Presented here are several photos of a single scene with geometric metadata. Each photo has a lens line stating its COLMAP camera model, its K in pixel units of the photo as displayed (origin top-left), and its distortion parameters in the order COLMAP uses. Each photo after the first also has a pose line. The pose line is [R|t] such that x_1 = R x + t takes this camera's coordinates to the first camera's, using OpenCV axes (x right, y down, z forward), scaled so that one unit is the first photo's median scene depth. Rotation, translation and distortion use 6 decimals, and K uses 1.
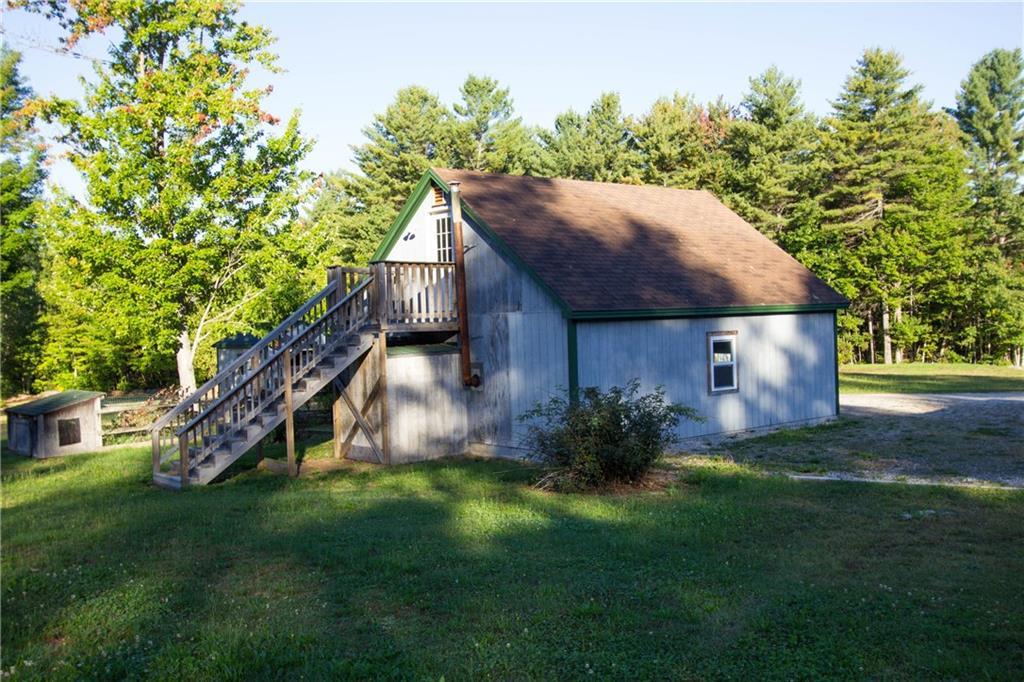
lens RADIAL K [[1002.1, 0, 510.0], [0, 1002.1, 339.7], [0, 0, 1]] dist [-0.007098, 0.083081]
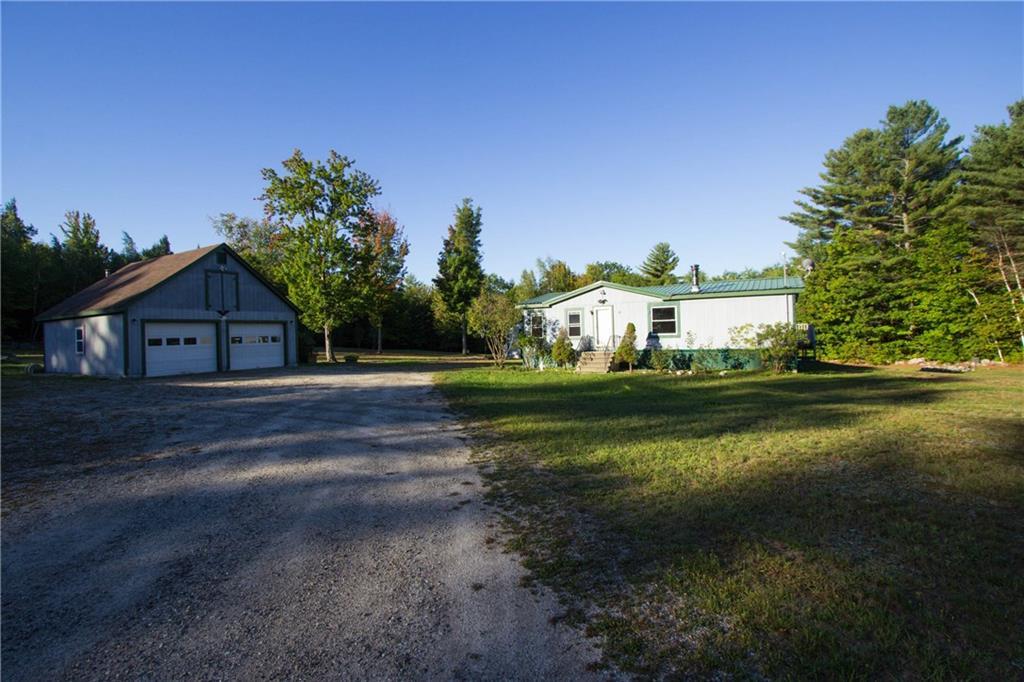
lens RADIAL K [[496.0, 0, 499.7], [0, 496.0, 336.4], [0, 0, 1]] dist [-0.013740, 0.002562]
pose [[0.338504, 0.023761, -0.940665, 0.376012], [-0.003445, 0.999706, 0.024013, -0.003108], [0.940959, -0.004888, 0.338486, 0.381083]]
